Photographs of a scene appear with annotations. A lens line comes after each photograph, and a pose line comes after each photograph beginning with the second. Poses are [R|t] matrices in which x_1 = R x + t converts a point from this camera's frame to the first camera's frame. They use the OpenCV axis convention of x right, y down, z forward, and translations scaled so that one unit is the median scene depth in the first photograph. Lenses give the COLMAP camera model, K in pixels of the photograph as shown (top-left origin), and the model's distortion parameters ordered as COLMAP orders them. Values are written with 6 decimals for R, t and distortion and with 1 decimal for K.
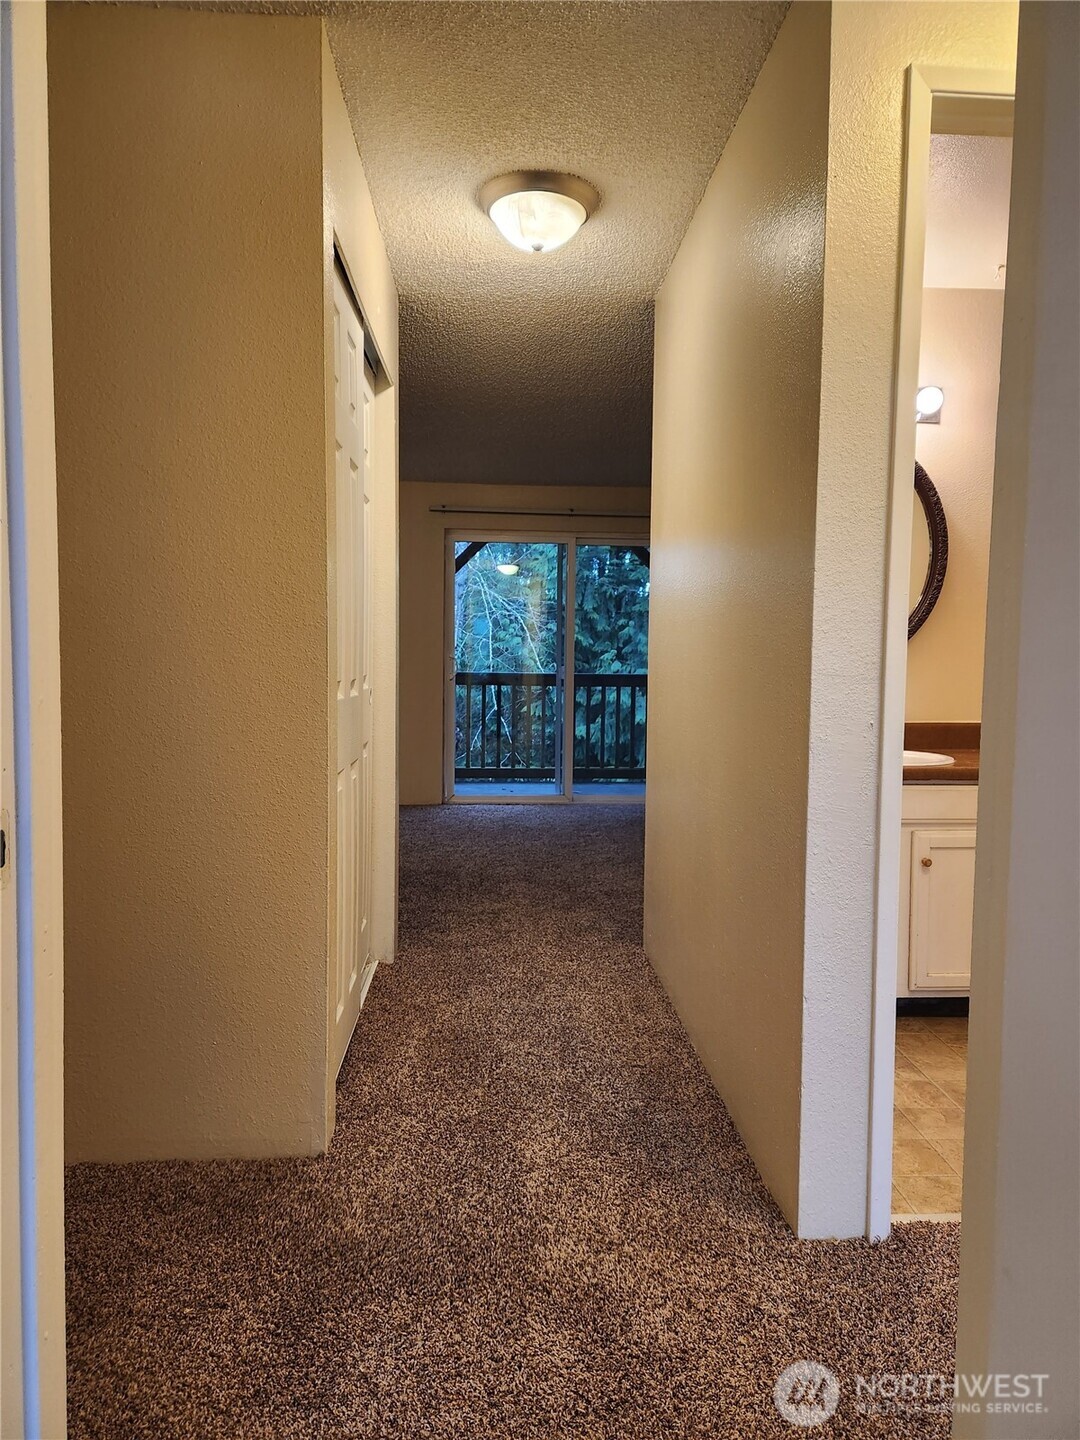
lens RADIAL K [[972.2, 0, 547.1], [0, 972.2, 726.6], [0, 0, 1]] dist [0.025694, -0.006862]
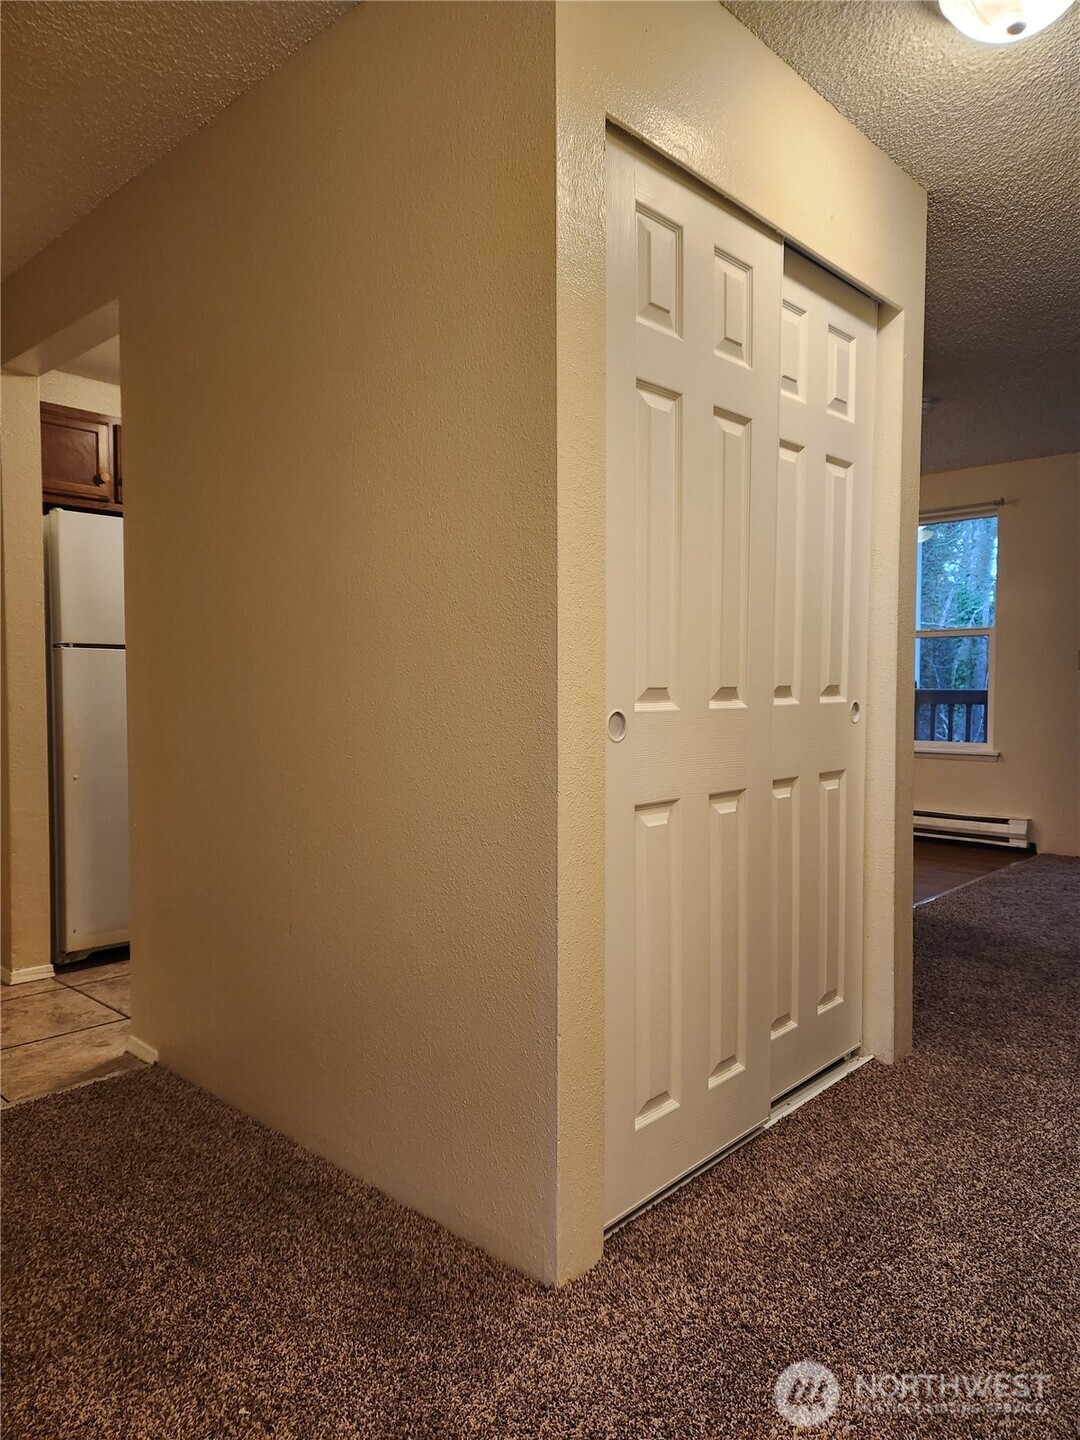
lens RADIAL K [[972.2, 0, 541.8], [0, 972.2, 712.5], [0, 0, 1]] dist [0.025694, -0.006862]
pose [[0.688105, 0.010075, -0.725541, 0.250721], [-0.038351, 0.999011, -0.022499, -0.004032], [0.724597, 0.043307, 0.687811, 0.327855]]
